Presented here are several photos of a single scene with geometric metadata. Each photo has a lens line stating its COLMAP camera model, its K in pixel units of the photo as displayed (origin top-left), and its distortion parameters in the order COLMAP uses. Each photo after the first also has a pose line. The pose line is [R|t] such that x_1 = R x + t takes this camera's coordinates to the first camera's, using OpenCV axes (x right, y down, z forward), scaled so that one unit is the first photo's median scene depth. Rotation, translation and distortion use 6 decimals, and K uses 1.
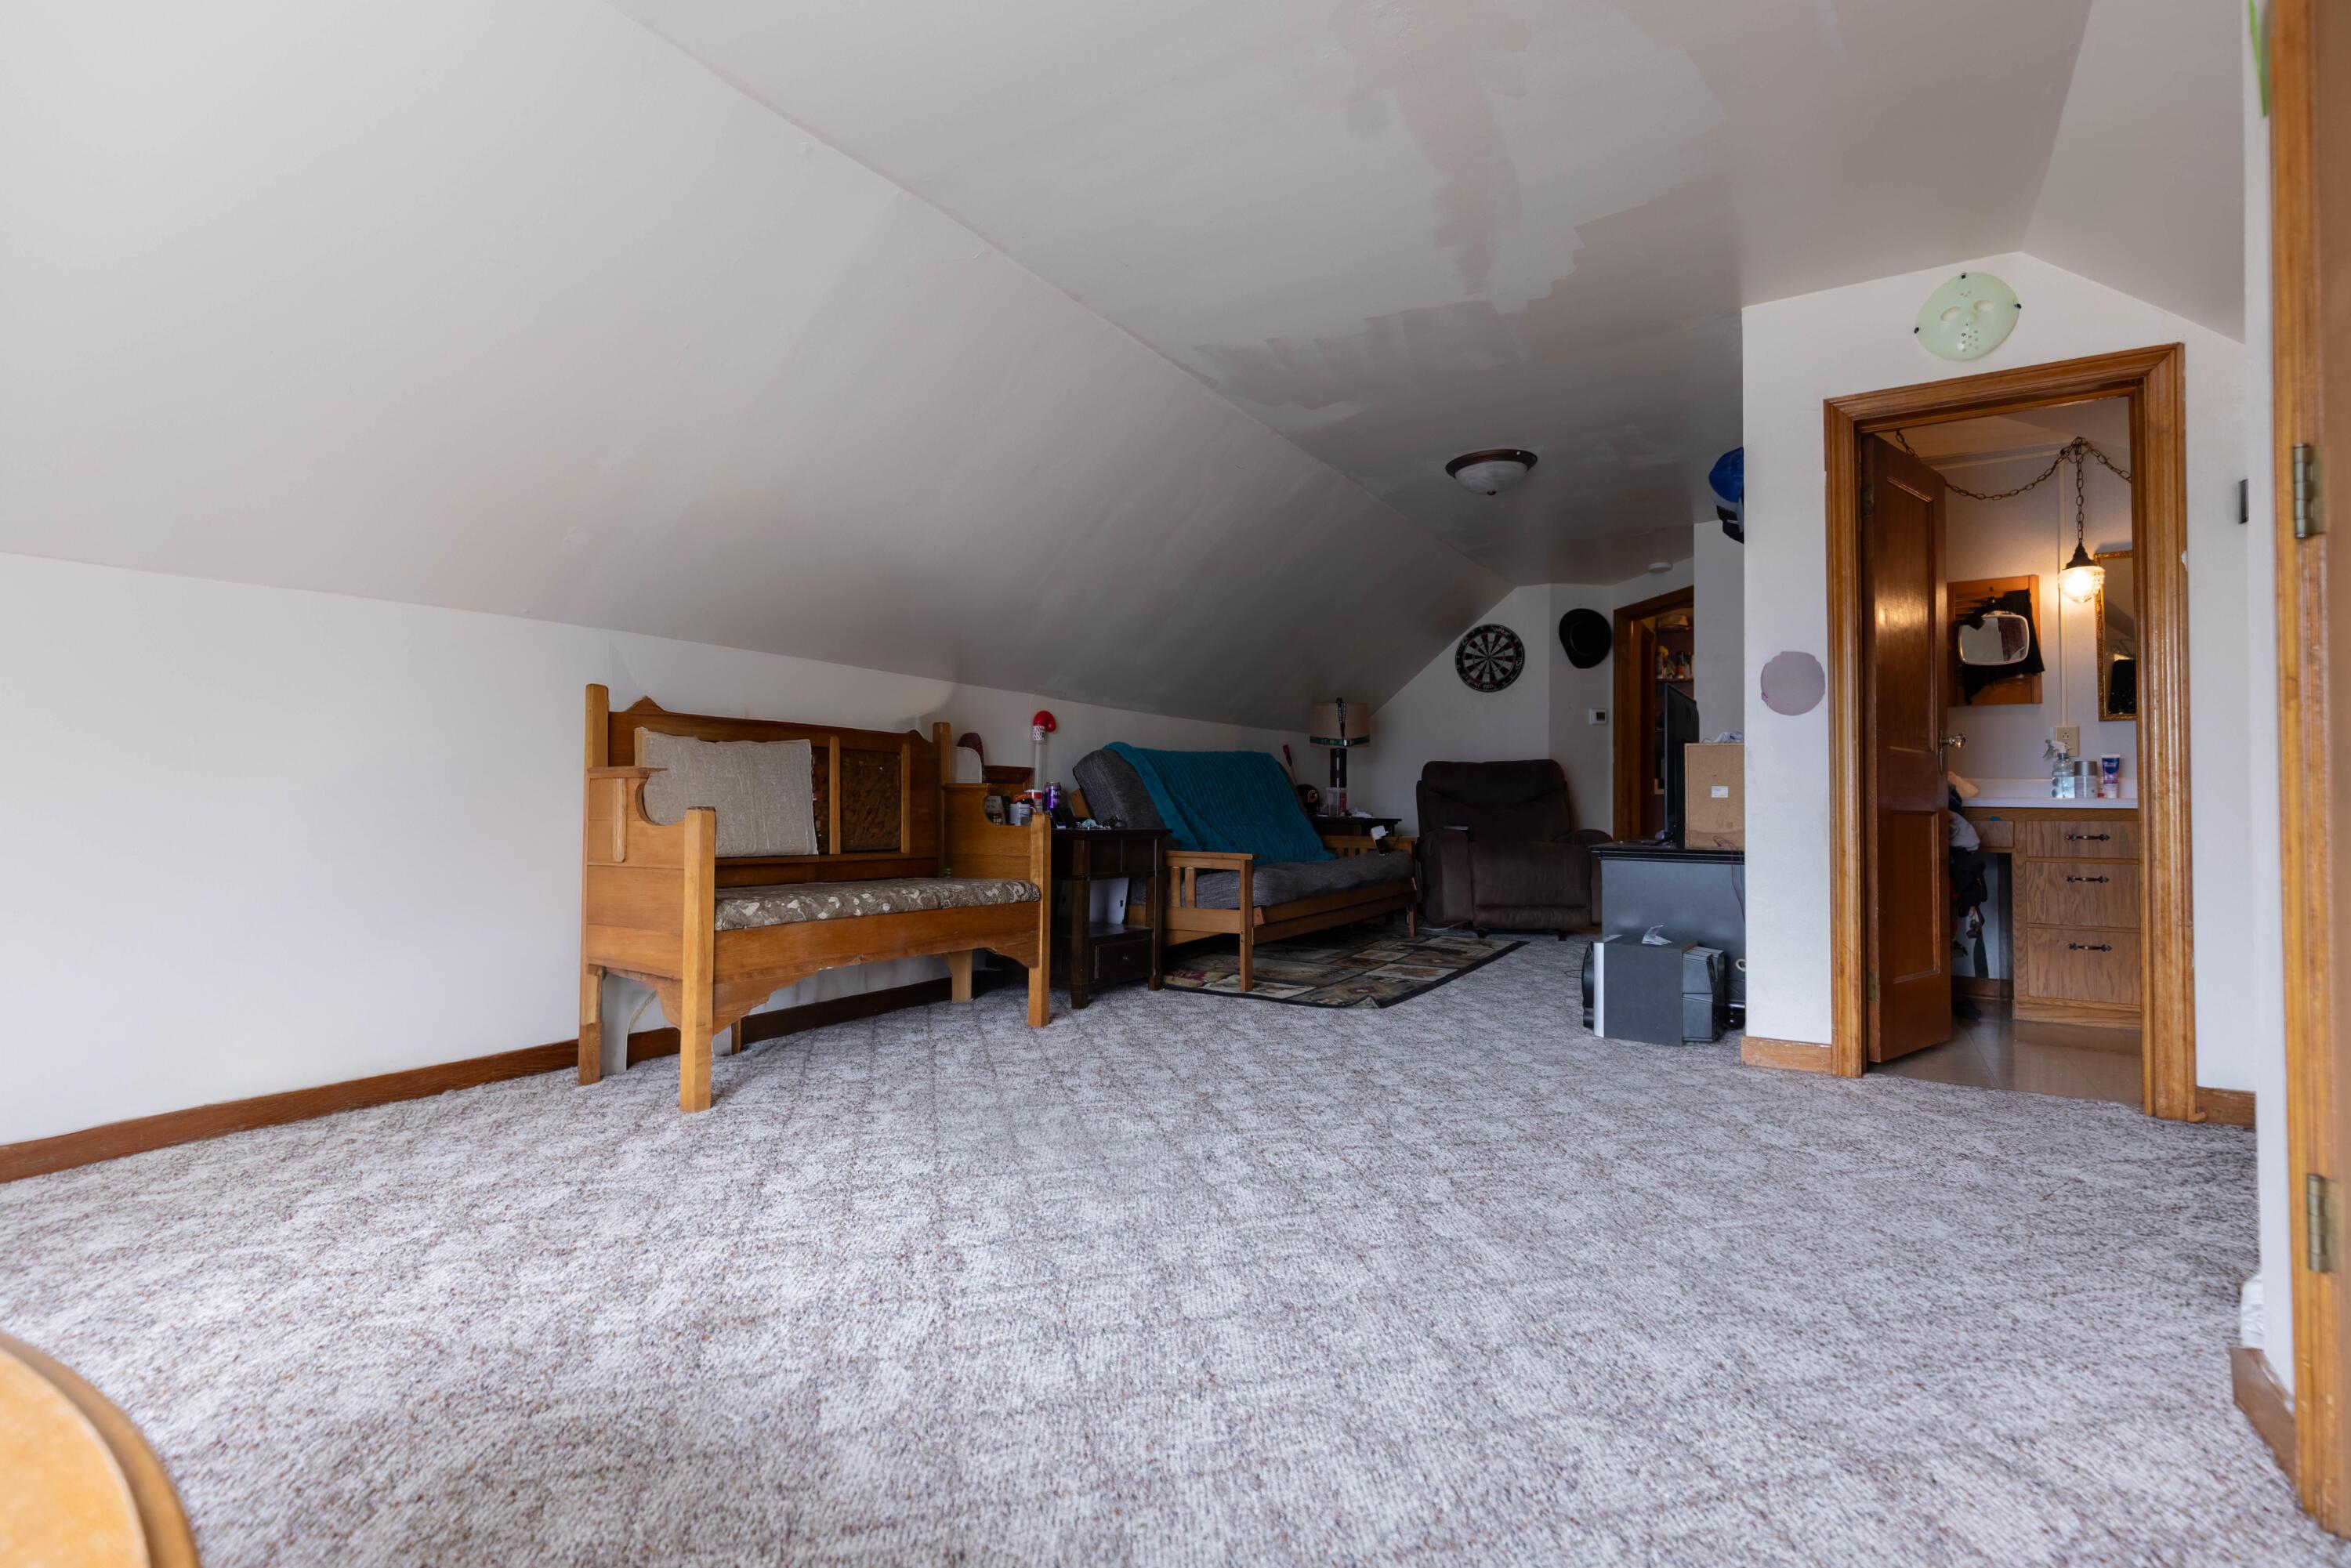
lens RADIAL K [[1071.8, 0, 1166.0], [0, 1071.8, 778.9], [0, 0, 1]] dist [0.009652, -0.001893]
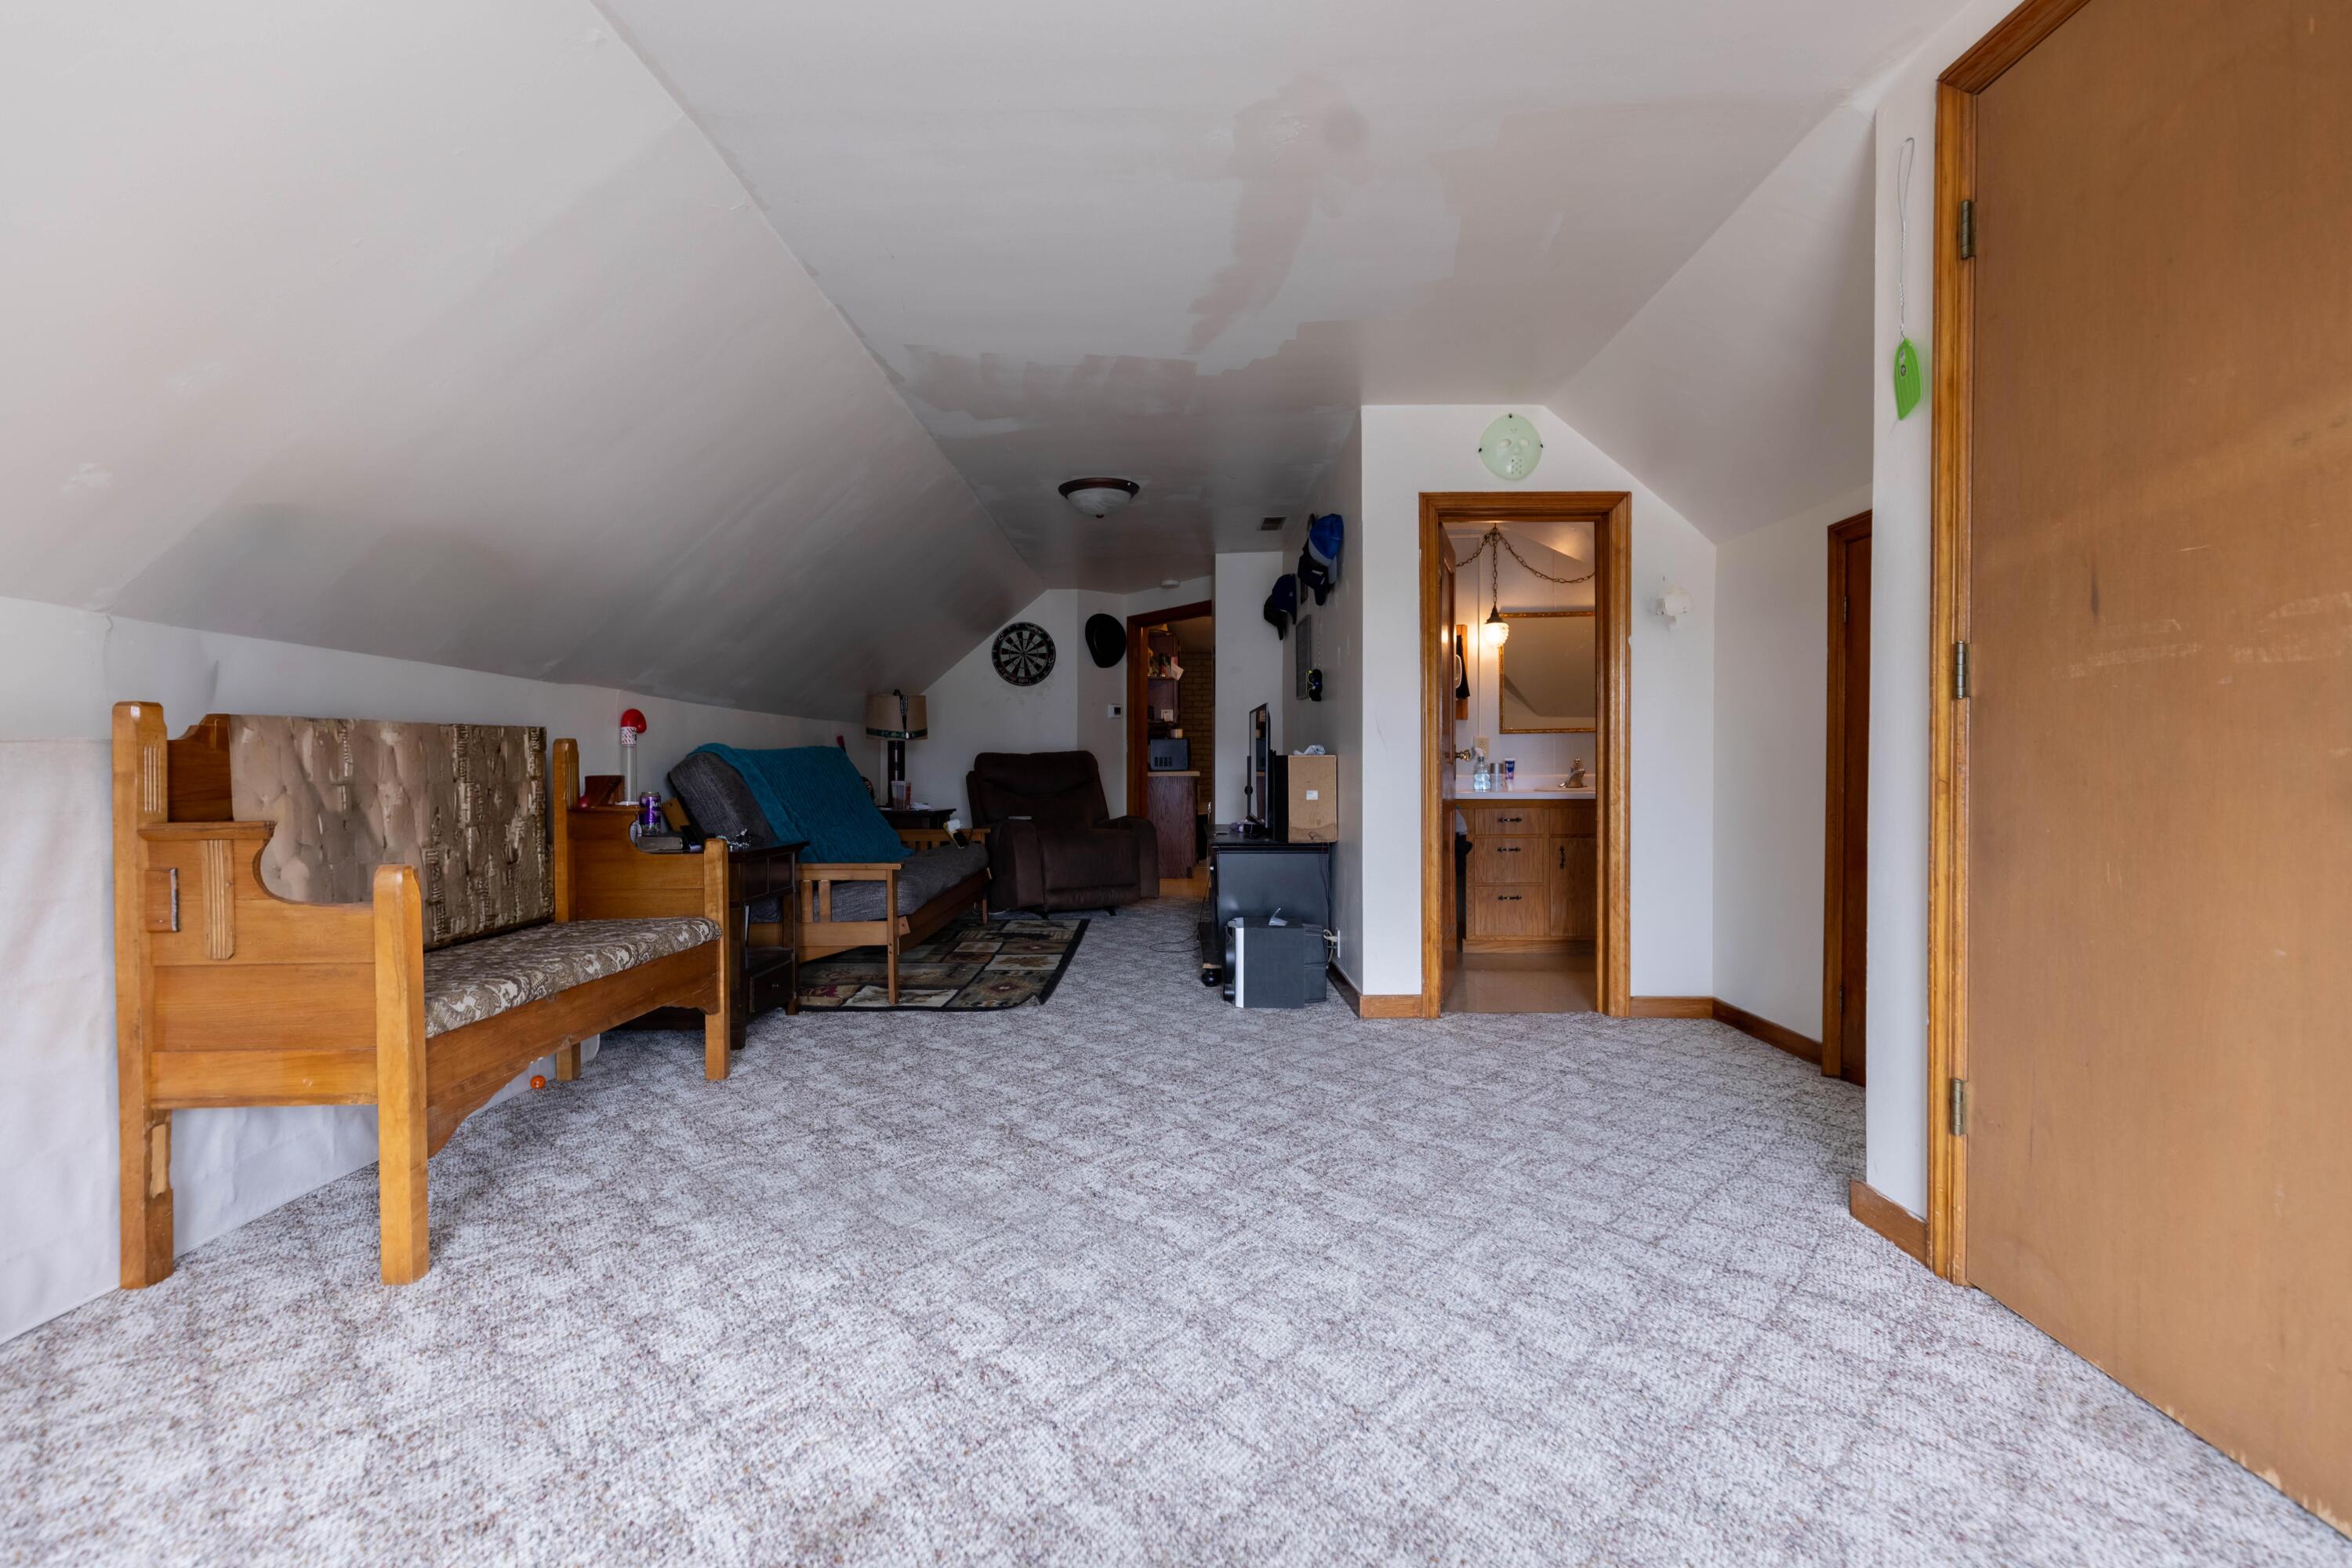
lens RADIAL K [[1072.3, 0, 1042.8], [0, 1072.3, 766.1], [0, 0, 1]] dist [0.009652, -0.001893]
pose [[0.857321, -0.021119, 0.514349, -0.436290], [0.001016, 0.999226, 0.039334, -0.080802], [-0.514781, -0.033199, 0.856679, 0.133876]]
